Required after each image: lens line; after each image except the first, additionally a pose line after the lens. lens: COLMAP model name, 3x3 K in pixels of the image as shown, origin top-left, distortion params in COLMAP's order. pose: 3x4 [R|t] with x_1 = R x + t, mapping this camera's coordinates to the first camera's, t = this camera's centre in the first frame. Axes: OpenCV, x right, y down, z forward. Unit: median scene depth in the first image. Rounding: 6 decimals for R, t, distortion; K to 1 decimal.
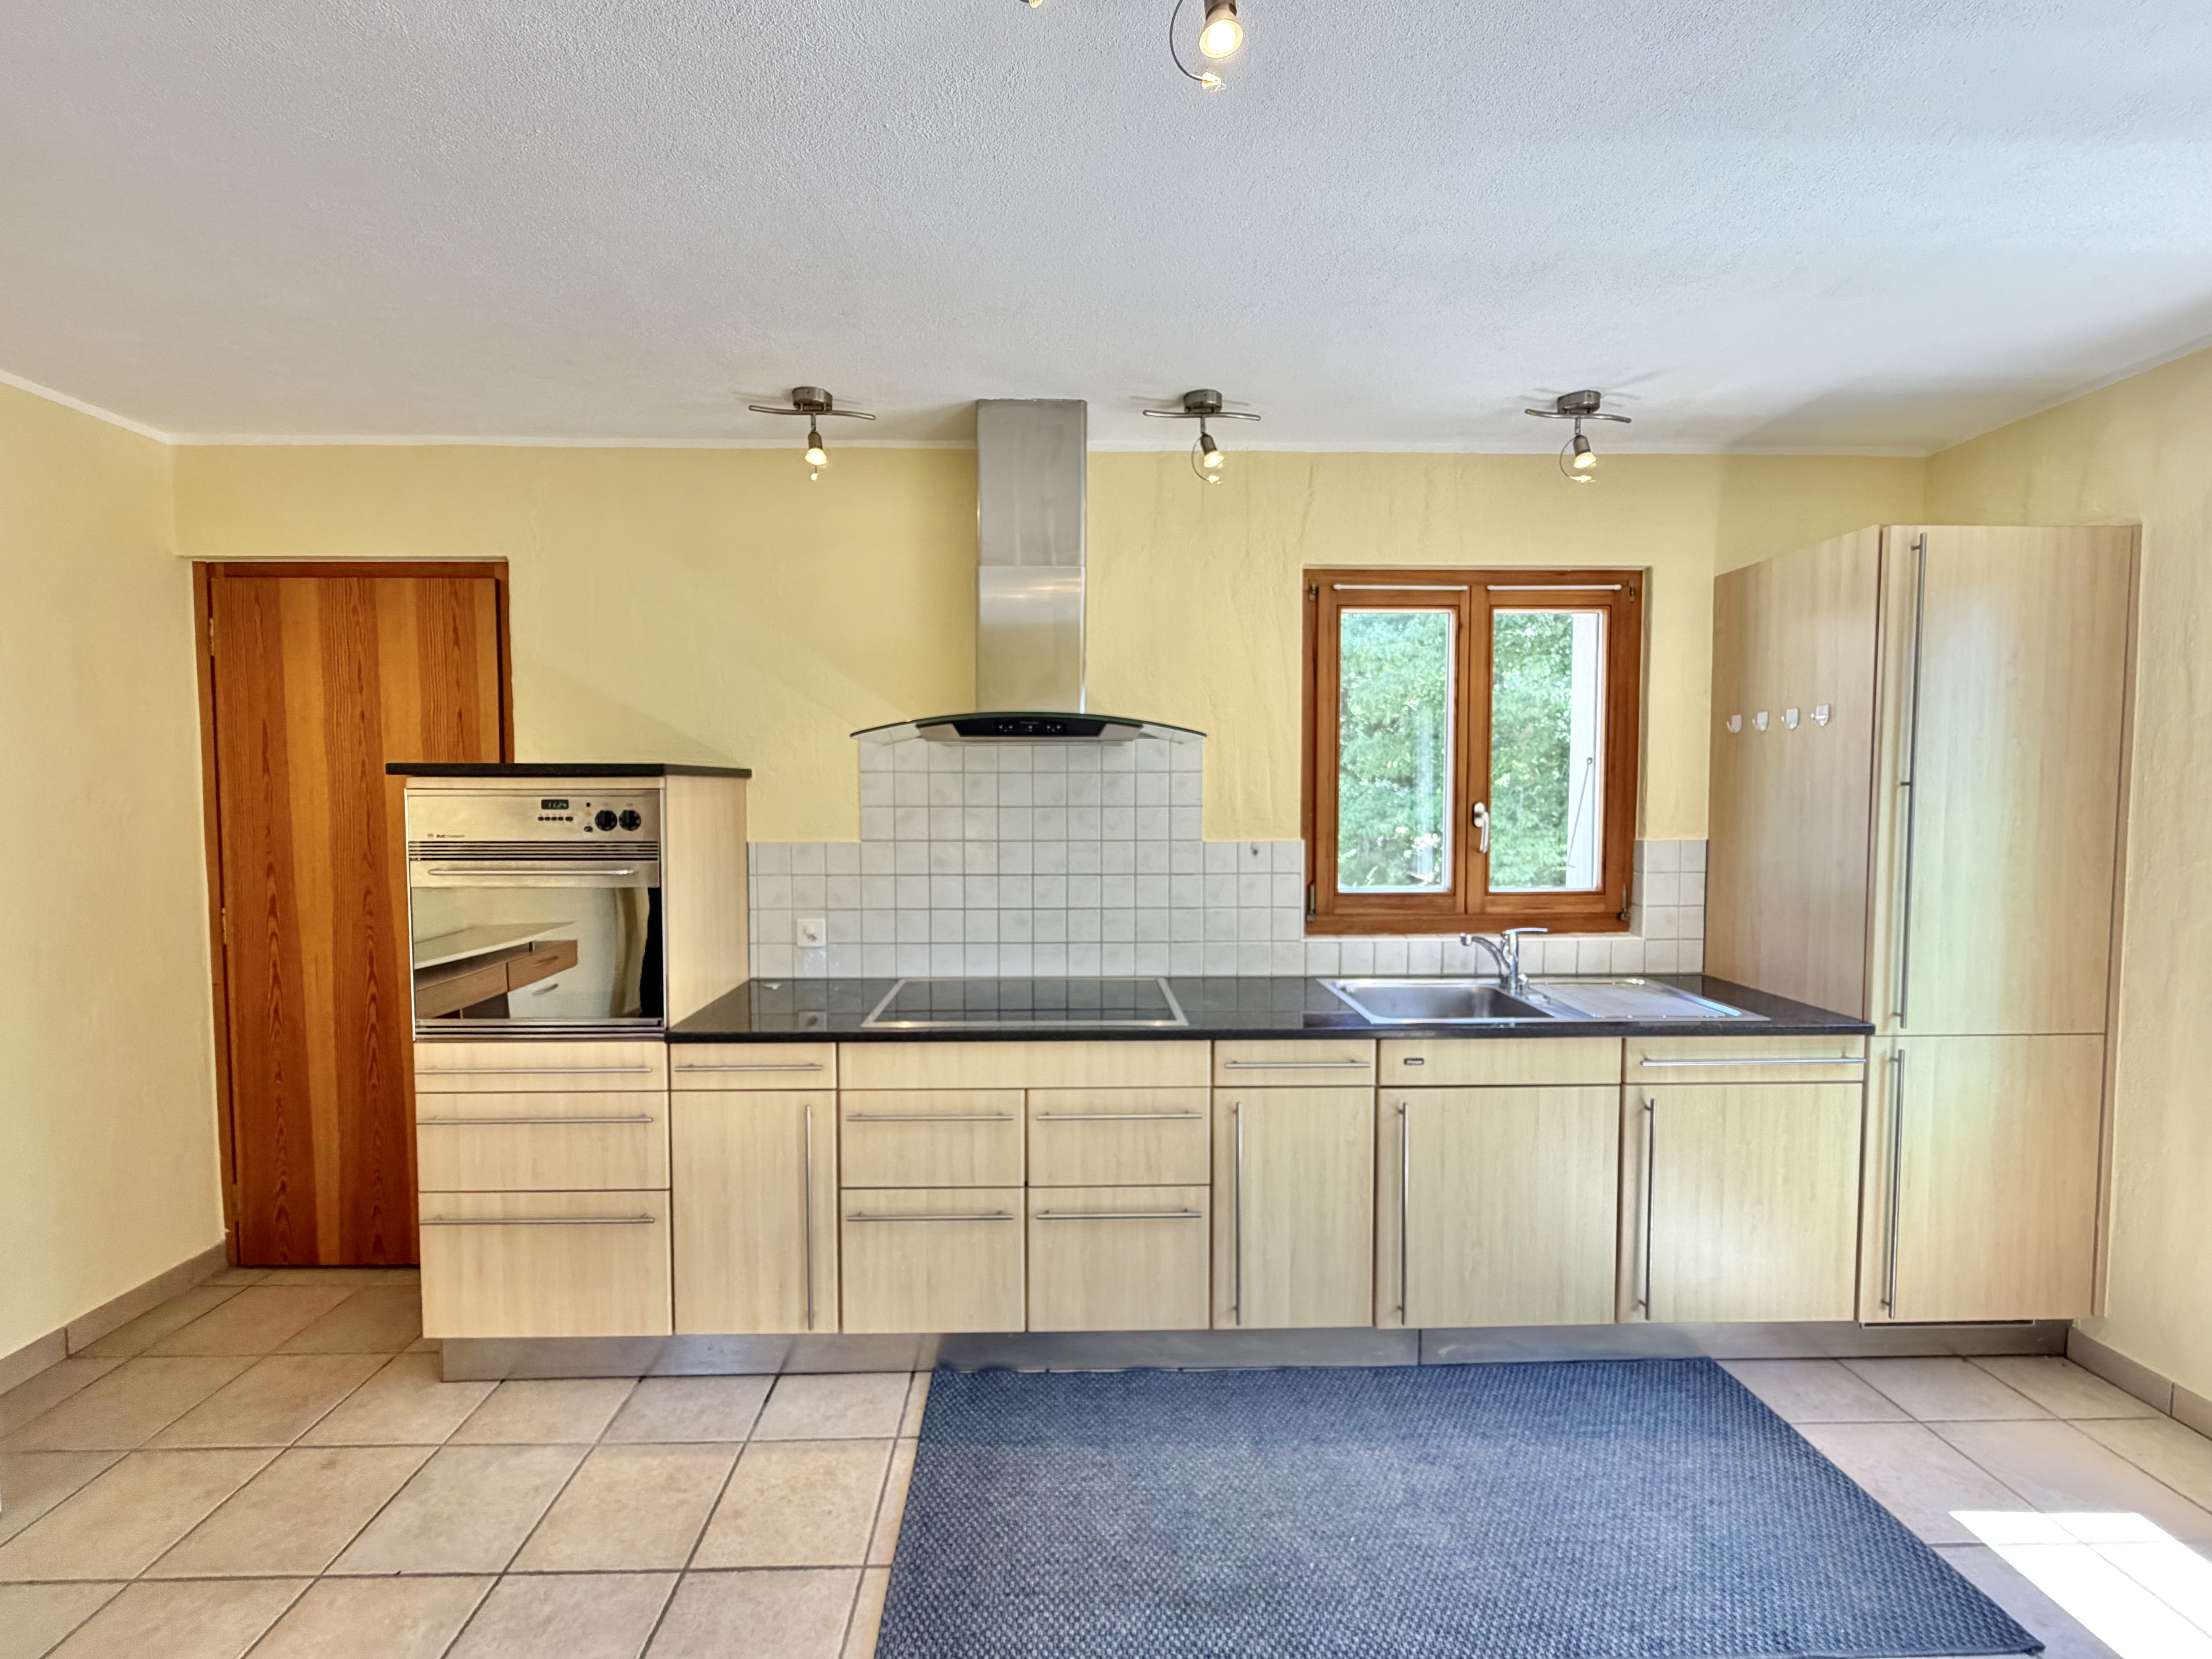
lens RADIAL K [[908.5, 0, 1096.8], [0, 908.5, 825.5], [0, 0, 1]] dist [-0.001463, -0.000350]
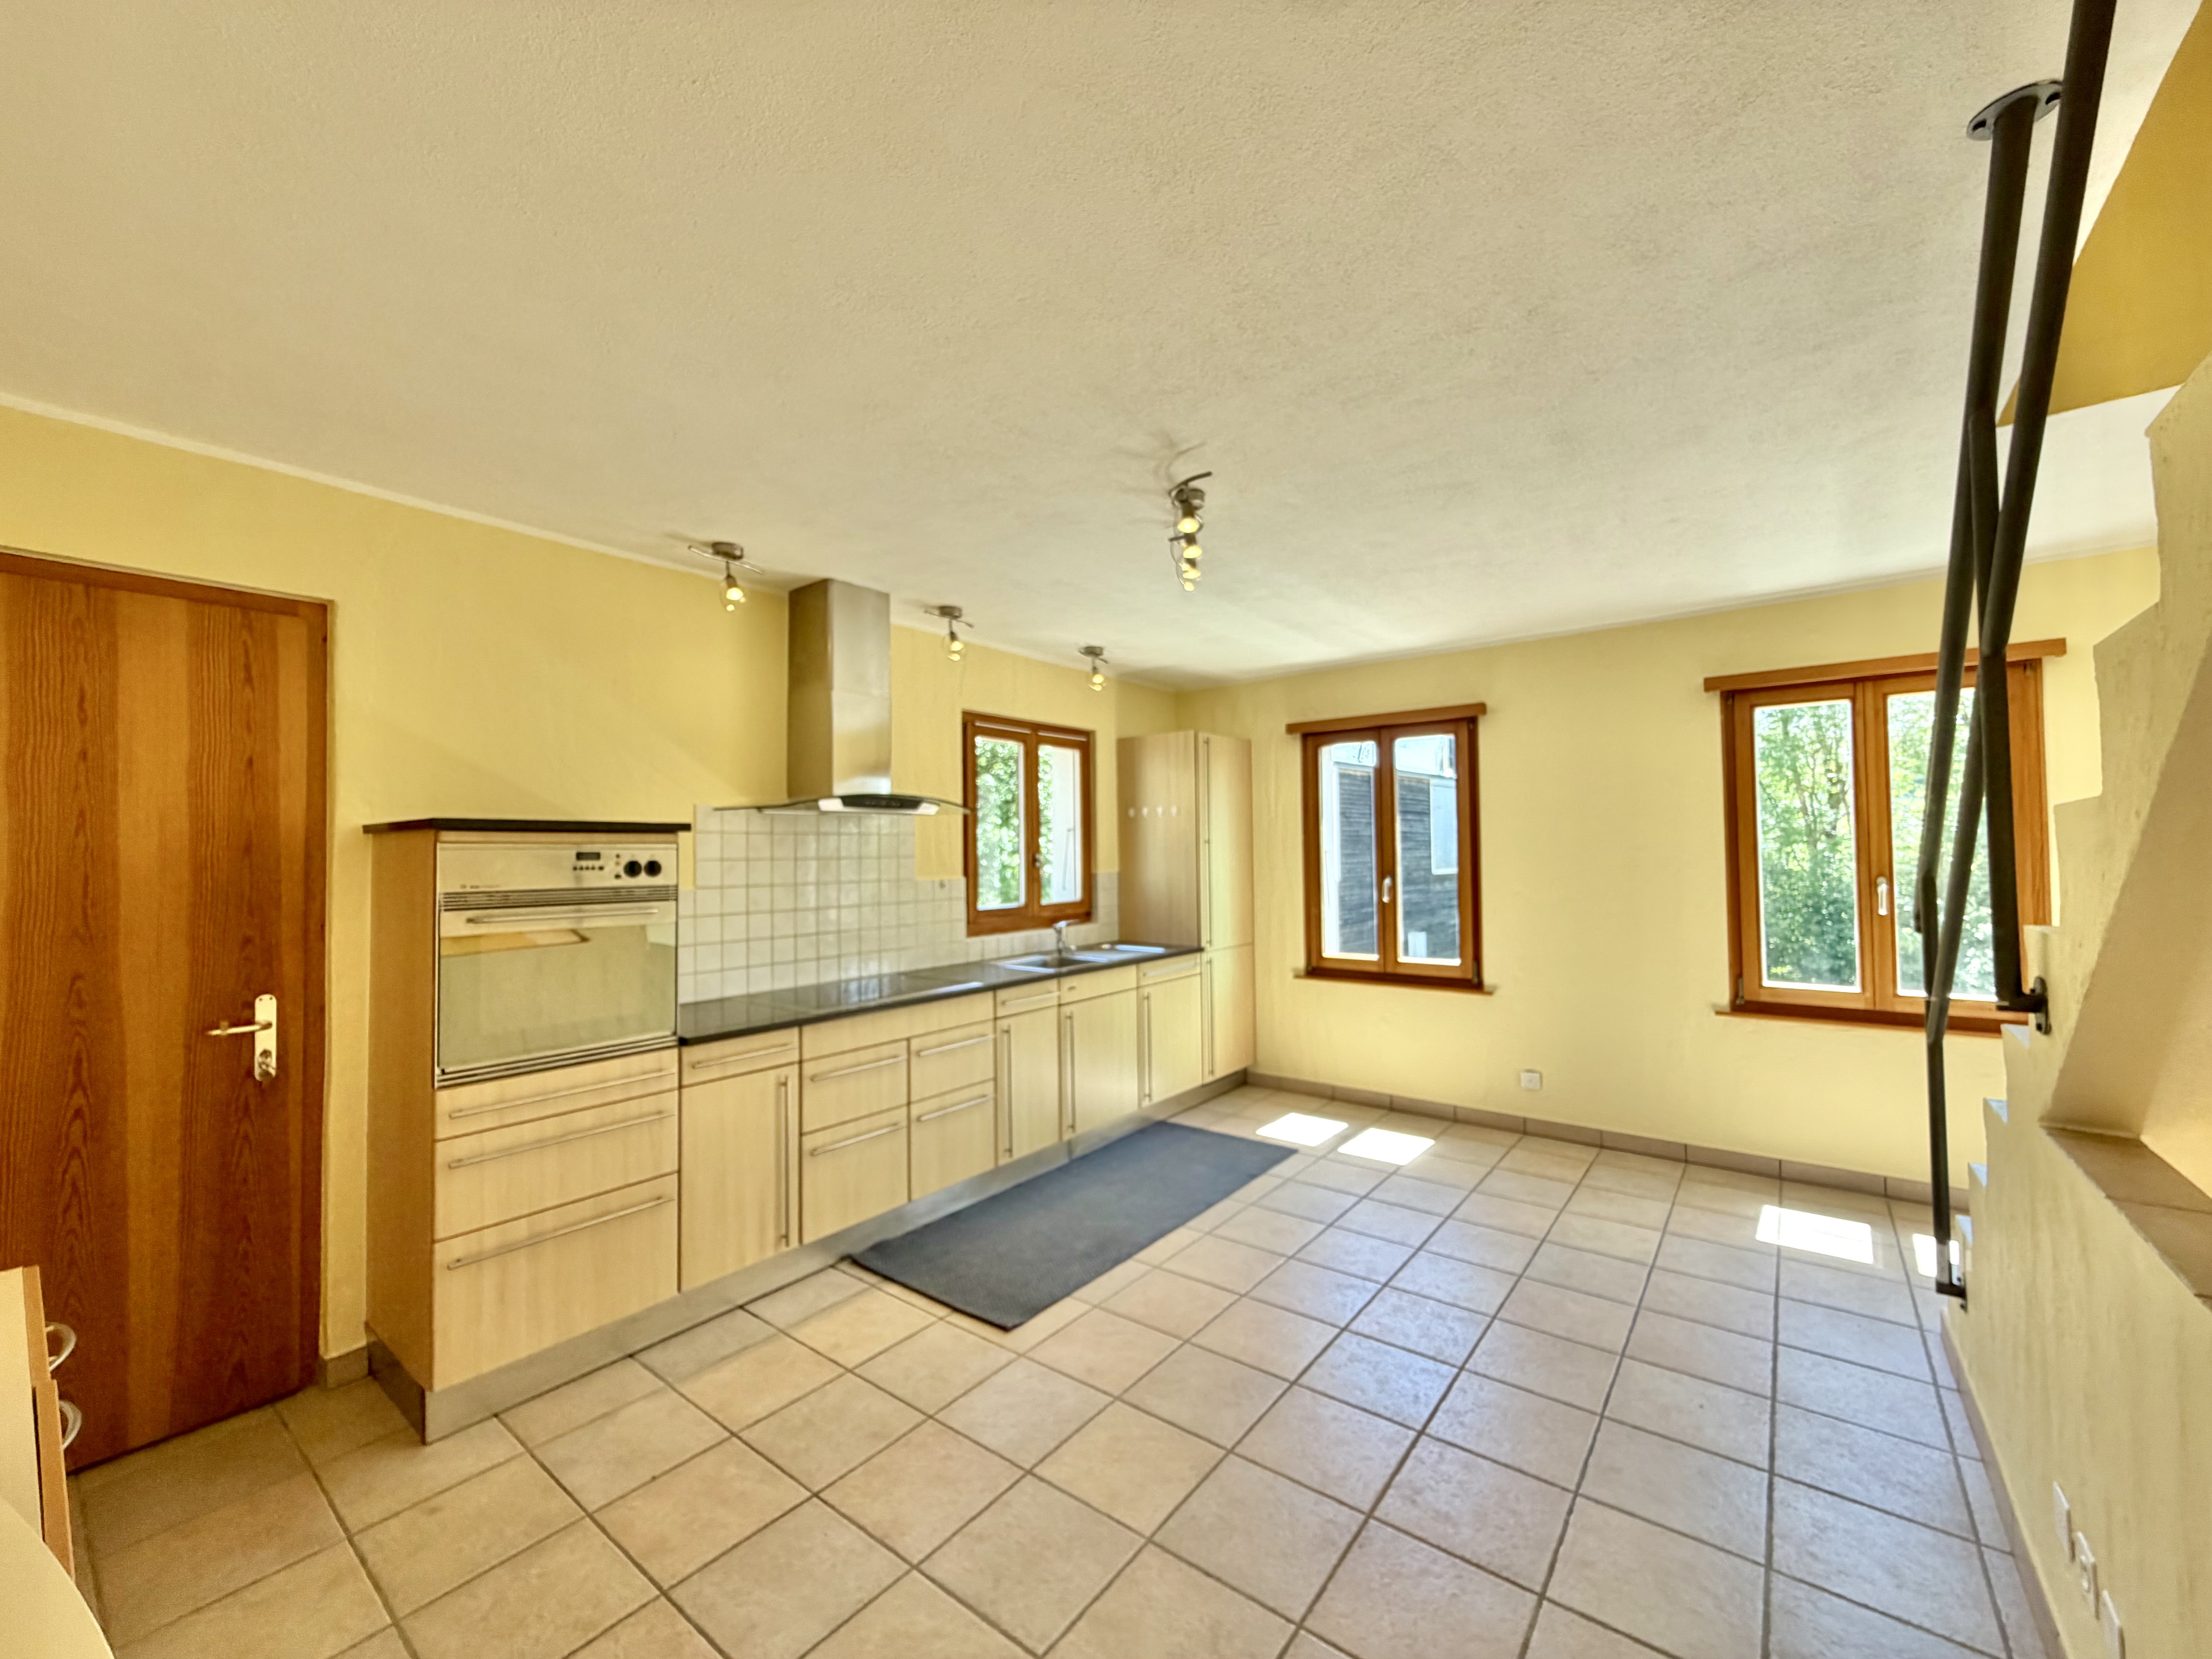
lens RADIAL K [[878.6, 0, 1106.0], [0, 878.6, 829.5], [0, 0, 1]] dist [-0.001278, -0.000192]
pose [[0.632488, 0.013433, 0.774454, -0.980026], [0.043368, 0.997667, -0.052723, 0.028912], [-0.773355, 0.066933, 0.630430, -0.210152]]
